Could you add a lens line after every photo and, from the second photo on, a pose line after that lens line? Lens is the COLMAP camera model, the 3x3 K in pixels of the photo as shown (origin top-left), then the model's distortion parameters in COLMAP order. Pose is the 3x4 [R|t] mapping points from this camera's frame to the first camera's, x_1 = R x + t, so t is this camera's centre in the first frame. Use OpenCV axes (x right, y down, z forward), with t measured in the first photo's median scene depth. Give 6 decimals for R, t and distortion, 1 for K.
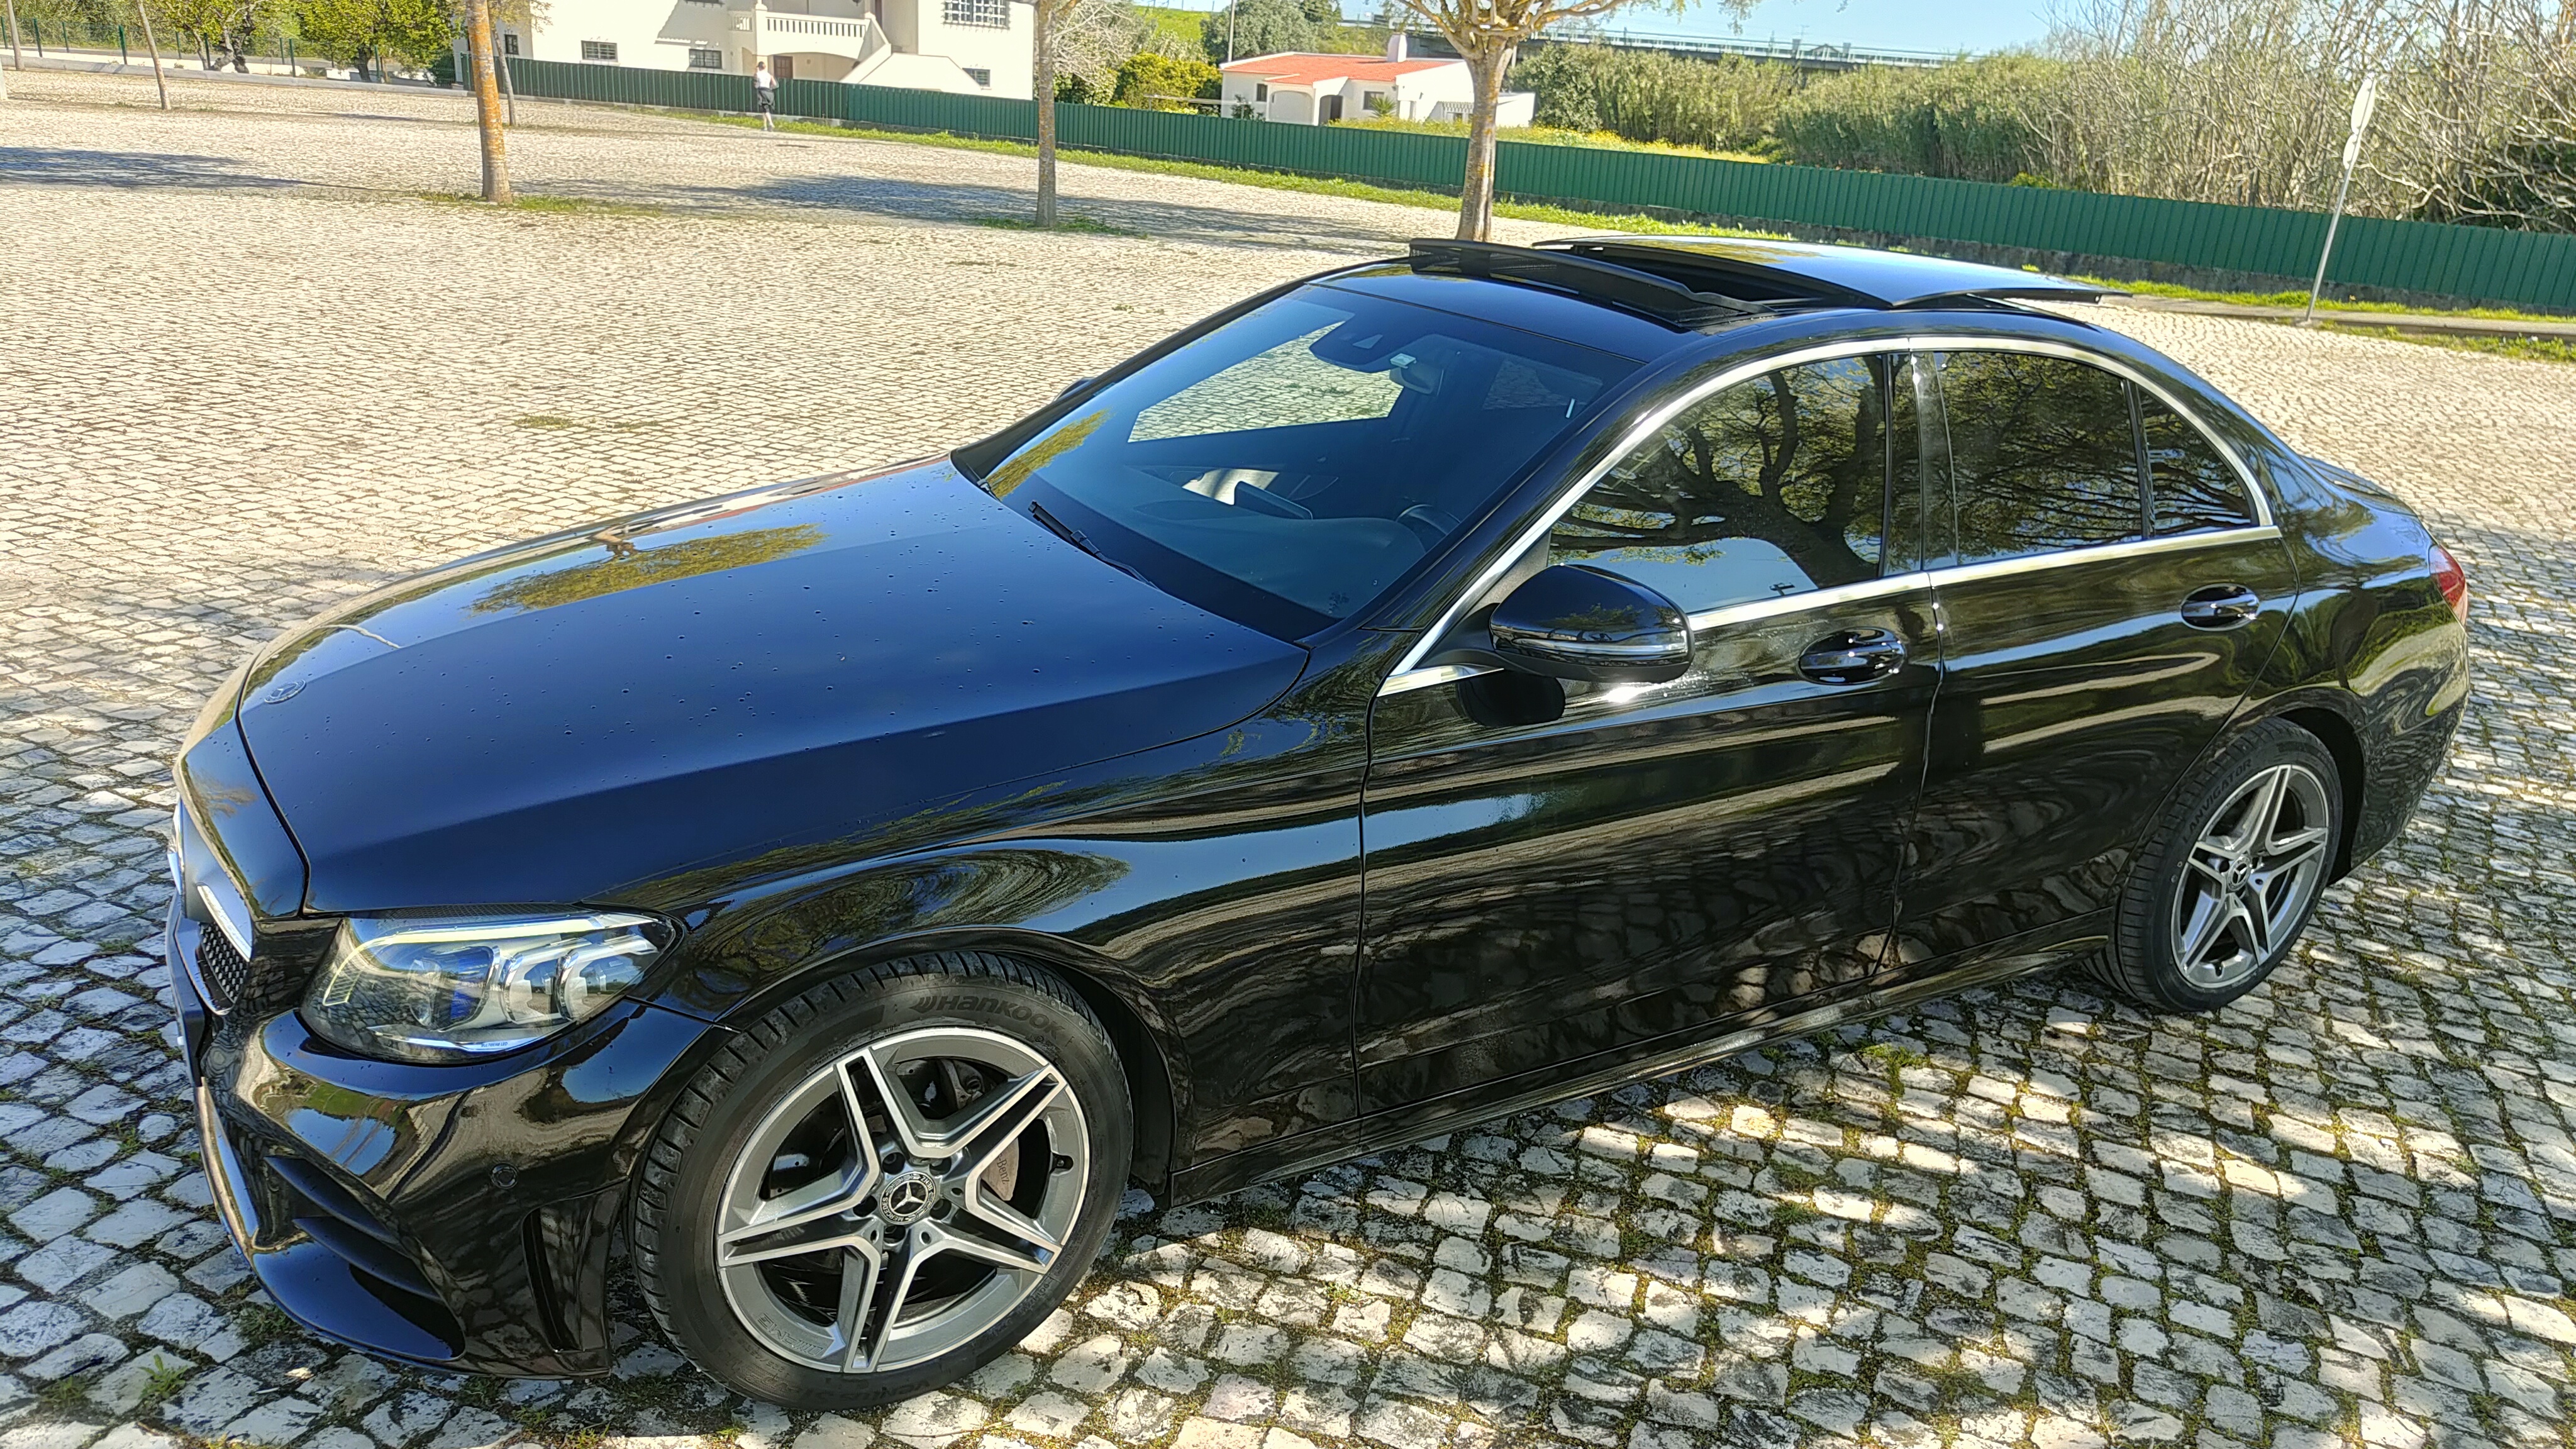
lens RADIAL K [[1818.8, 0, 1288.0], [0, 1818.8, 724.5], [0, 0, 1]] dist [0.001161, 0.003805]
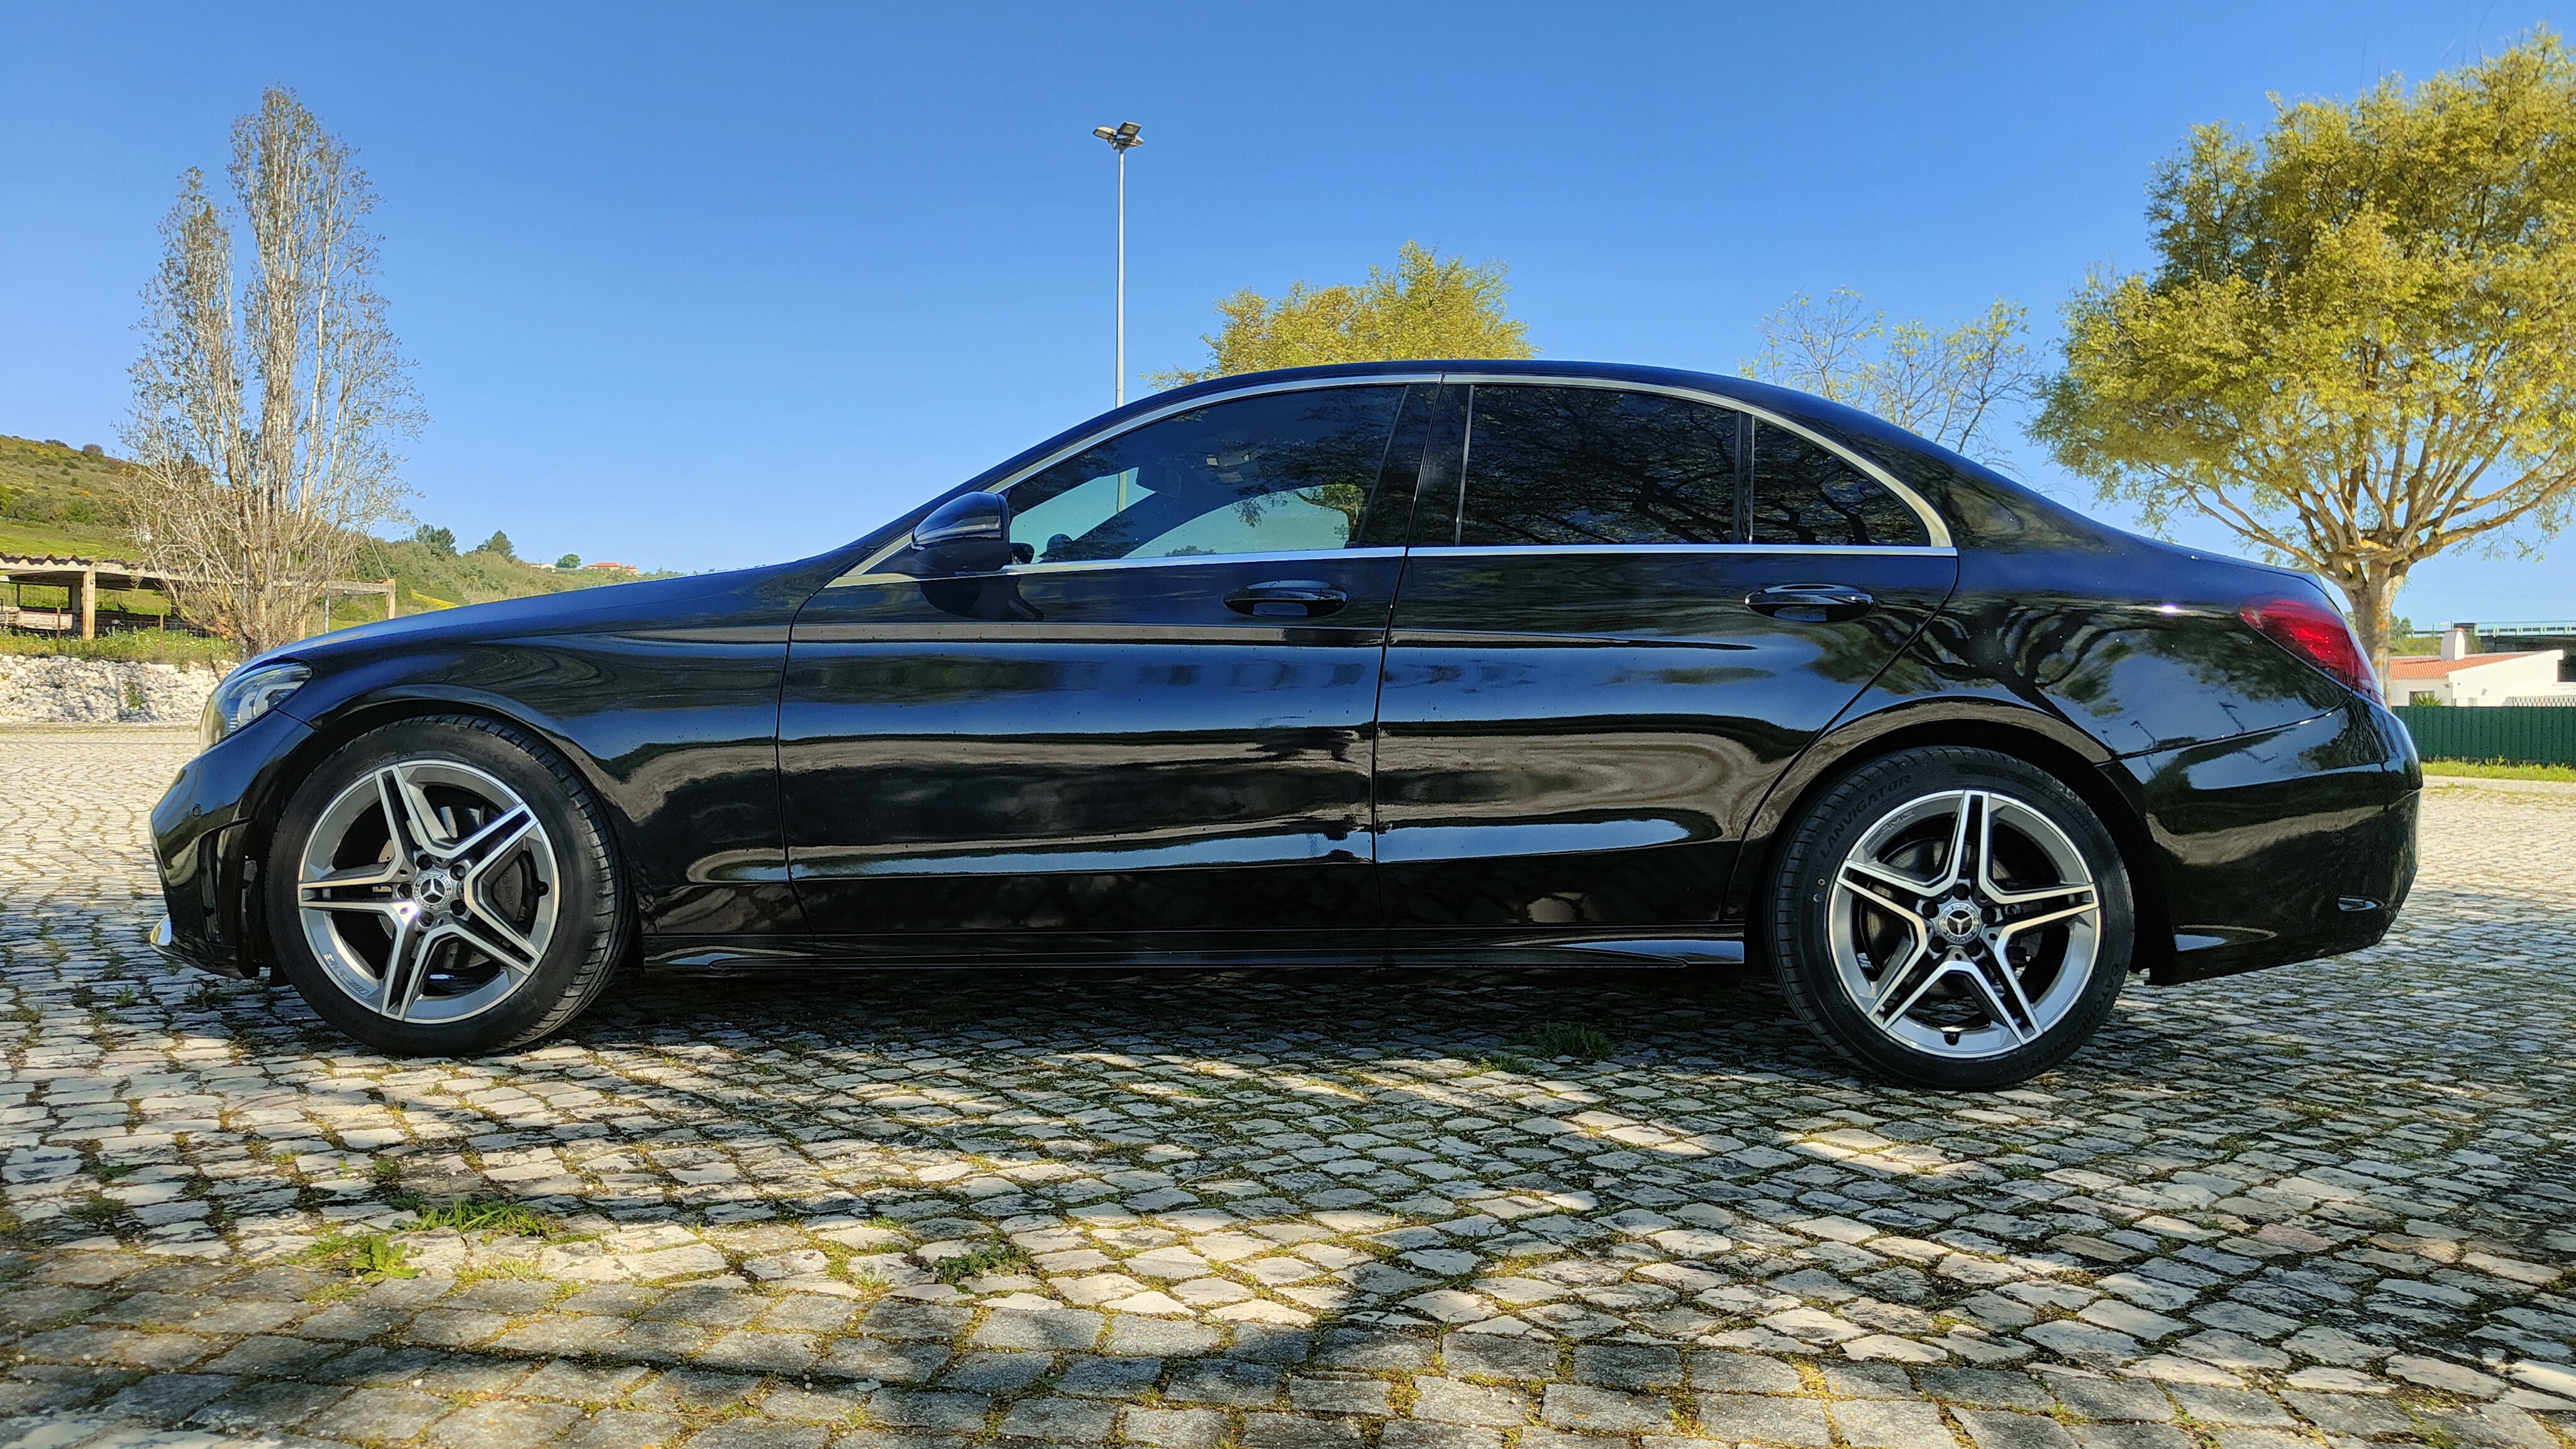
lens RADIAL K [[1818.8, 0, 1288.0], [0, 1818.8, 724.5], [0, 0, 1]] dist [0.001161, 0.003805]
pose [[0.852495, -0.051280, -0.520214, 0.798902], [-0.130241, 0.942957, -0.306382, 0.345015], [0.506250, 0.328942, 0.797187, 0.096928]]
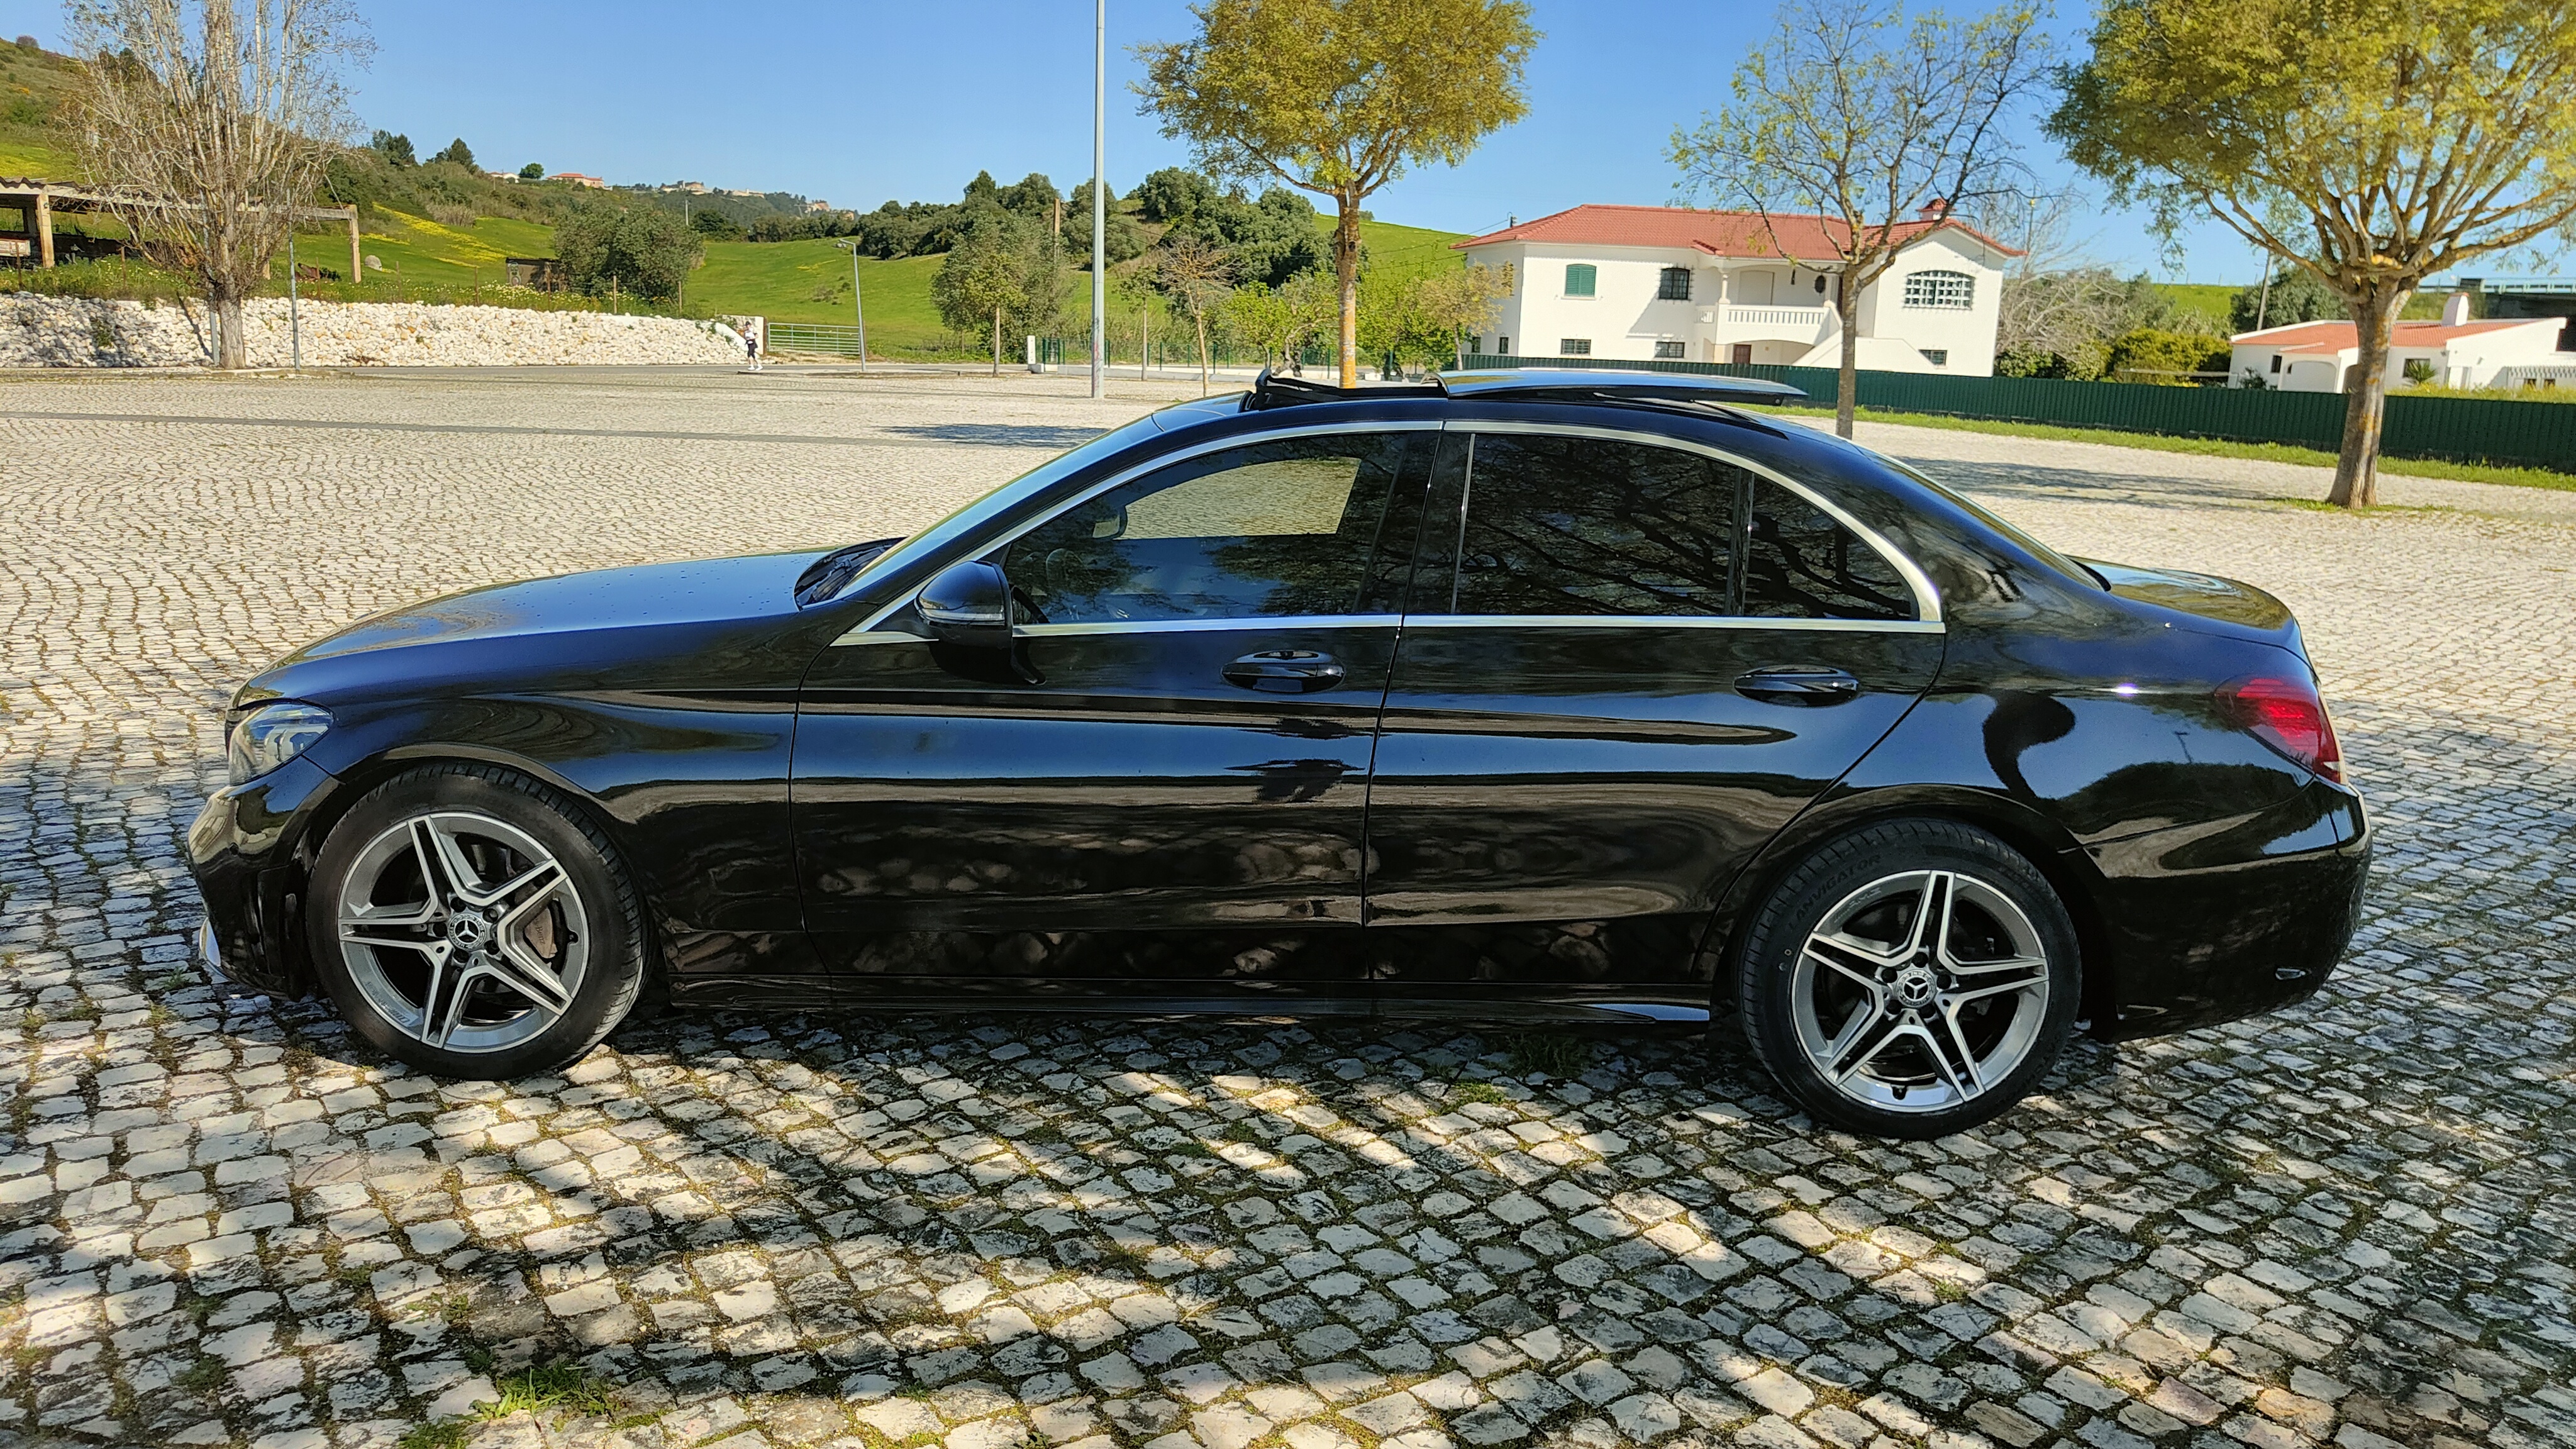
lens RADIAL K [[1803.8, 0, 1272.7], [0, 1803.8, 711.3], [0, 0, 1]] dist [0.002795, -0.001413]
pose [[0.853478, 0.064295, -0.517148, 0.800420], [-0.144268, 0.982726, -0.115915, 0.109367], [0.500762, 0.173539, 0.848010, 0.012921]]
